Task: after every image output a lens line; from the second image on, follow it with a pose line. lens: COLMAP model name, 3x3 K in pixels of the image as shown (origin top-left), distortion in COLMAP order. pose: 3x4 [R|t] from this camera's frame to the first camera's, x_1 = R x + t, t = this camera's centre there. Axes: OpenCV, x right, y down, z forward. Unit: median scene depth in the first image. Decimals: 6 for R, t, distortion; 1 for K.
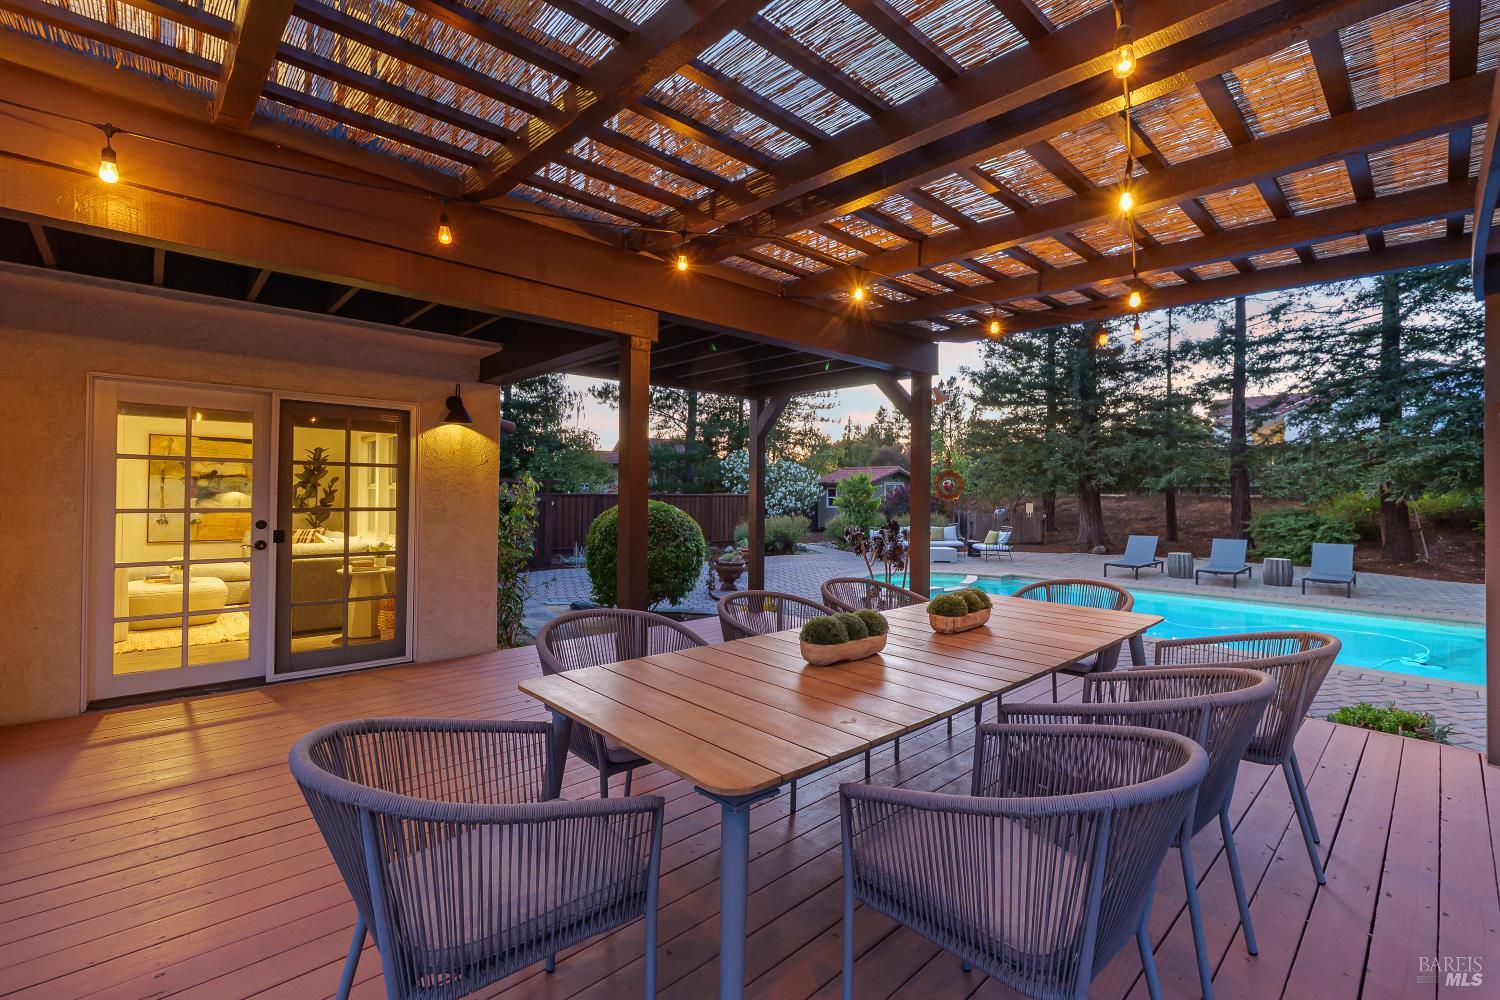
lens RADIAL K [[659.1, 0, 750.0], [0, 659.1, 500.0], [0, 0, 1]] dist [-0.000956, -0.000117]
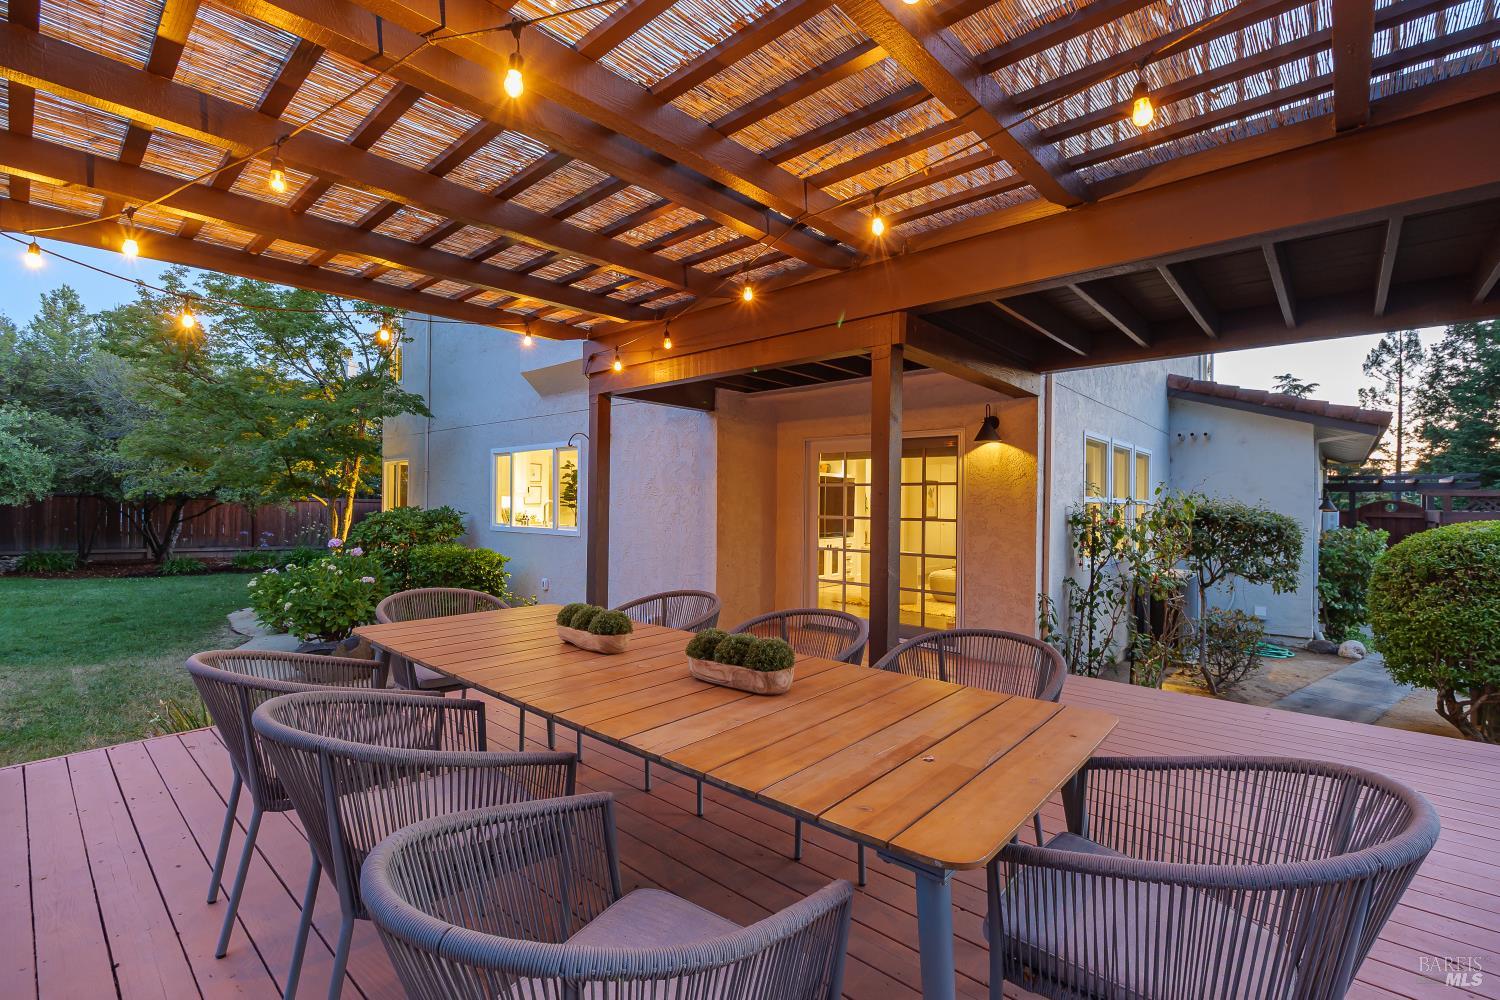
lens RADIAL K [[659.1, 0, 750.0], [0, 659.1, 500.0], [0, 0, 1]] dist [-0.000956, -0.000117]
pose [[0.091146, -0.021946, -0.995596, 0.601271], [-0.014116, 0.999628, -0.023327, 0.009509], [0.995738, 0.016180, 0.090802, 0.545364]]
